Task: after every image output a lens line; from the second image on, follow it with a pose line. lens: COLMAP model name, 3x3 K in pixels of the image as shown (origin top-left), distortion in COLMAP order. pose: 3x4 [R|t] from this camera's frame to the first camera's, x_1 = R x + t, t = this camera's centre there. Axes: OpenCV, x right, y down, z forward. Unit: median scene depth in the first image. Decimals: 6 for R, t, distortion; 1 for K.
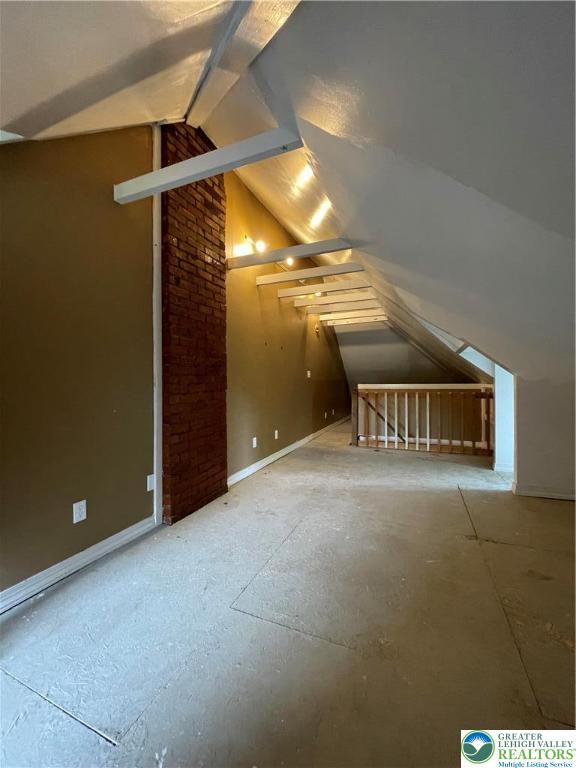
lens RADIAL K [[308.5, 0, 289.0], [0, 308.5, 384.1], [0, 0, 1]] dist [-0.006237, 0.000336]
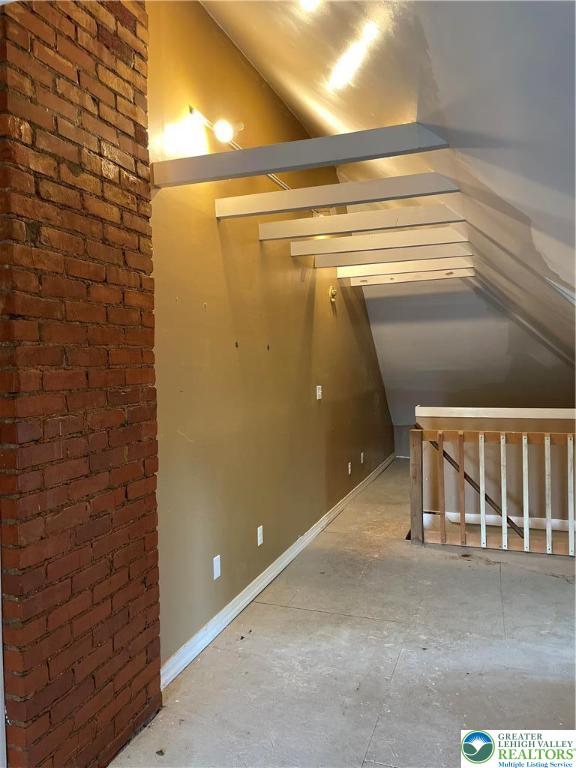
lens RADIAL K [[578.8, 0, 289.9], [0, 578.8, 383.1], [0, 0, 1]] dist [0.070685, -0.086058]
pose [[0.998530, -0.011865, 0.052888, -0.053964], [0.011116, 0.999834, 0.014432, -0.107236], [-0.053050, -0.013823, 0.998496, 0.162486]]
